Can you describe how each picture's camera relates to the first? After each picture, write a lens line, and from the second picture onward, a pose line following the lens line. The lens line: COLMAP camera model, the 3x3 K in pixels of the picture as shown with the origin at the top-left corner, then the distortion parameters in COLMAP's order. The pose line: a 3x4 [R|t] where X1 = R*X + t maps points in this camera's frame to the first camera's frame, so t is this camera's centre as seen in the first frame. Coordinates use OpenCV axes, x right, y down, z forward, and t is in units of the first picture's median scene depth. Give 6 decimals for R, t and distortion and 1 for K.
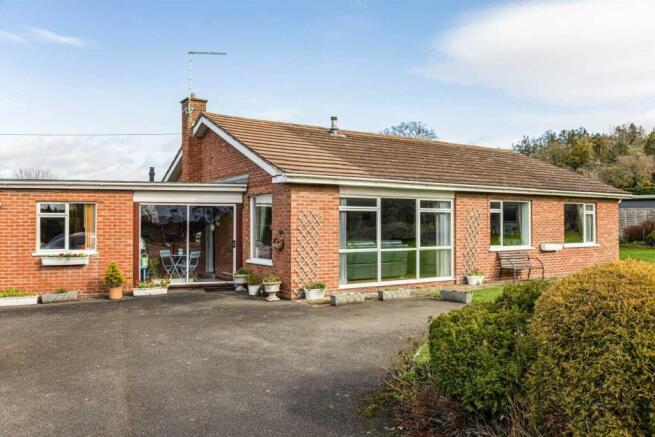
lens RADIAL K [[519.4, 0, 328.7], [0, 519.4, 216.8], [0, 0, 1]] dist [-0.014745, 0.008545]
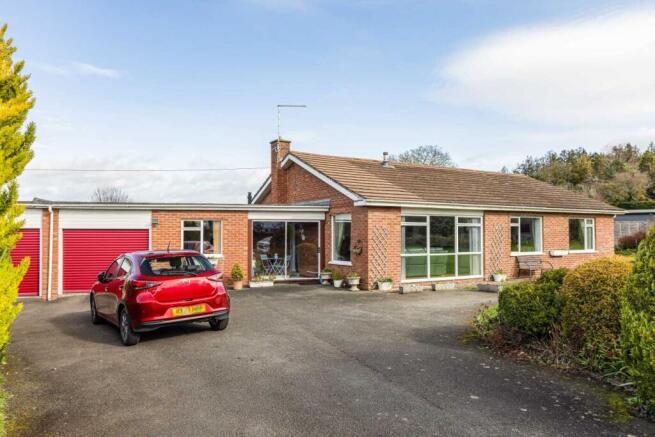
lens RADIAL K [[461.0, 0, 326.3], [0, 461.0, 223.7], [0, 0, 1]] dist [0.008389, -0.000355]
pose [[0.998806, -0.001852, -0.048822, -0.104686], [0.001402, 0.999956, -0.009250, -0.005128], [0.048837, 0.009171, 0.998765, -0.198665]]
